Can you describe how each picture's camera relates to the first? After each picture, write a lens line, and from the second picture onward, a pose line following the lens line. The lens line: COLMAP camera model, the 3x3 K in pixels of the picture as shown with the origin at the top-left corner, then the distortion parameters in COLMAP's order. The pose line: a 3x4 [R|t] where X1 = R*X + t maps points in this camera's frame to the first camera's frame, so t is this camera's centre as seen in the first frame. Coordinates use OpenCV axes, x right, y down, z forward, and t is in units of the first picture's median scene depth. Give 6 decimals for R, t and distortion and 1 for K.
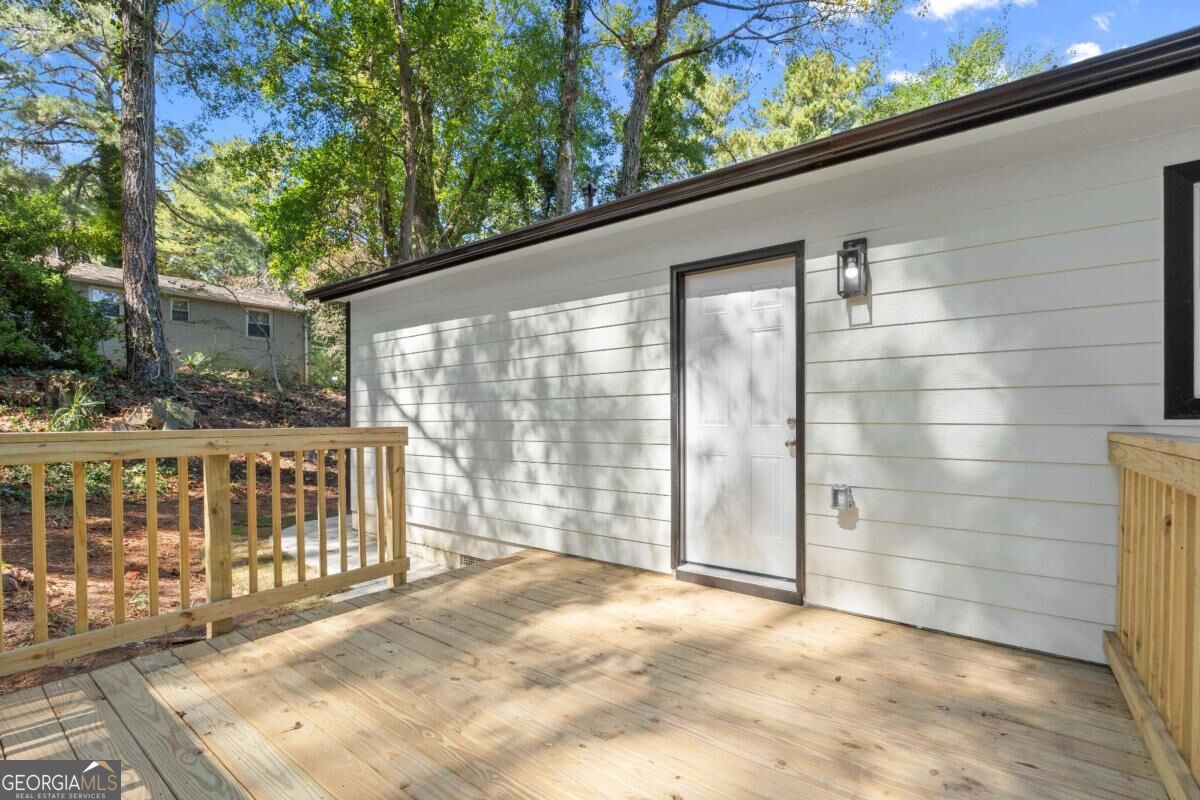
lens RADIAL K [[529.4, 0, 588.0], [0, 529.4, 420.2], [0, 0, 1]] dist [-0.003835, 0.000346]
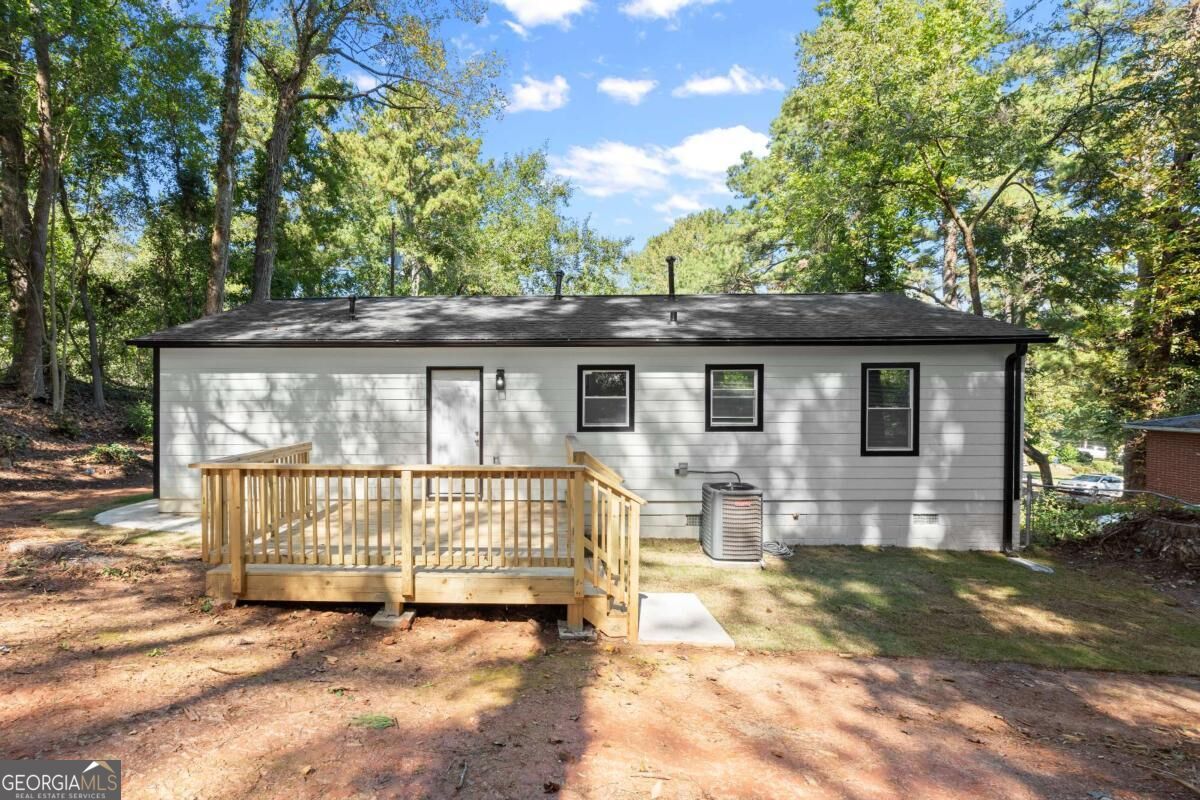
lens RADIAL K [[558.2, 0, 540.9], [0, 558.2, 405.0], [0, 0, 1]] dist [-0.002013, 0.000993]
pose [[0.805742, -0.014098, 0.592098, -0.590333], [0.003949, 0.999822, 0.018432, -0.109556], [-0.592253, -0.012514, 0.805655, -0.831968]]
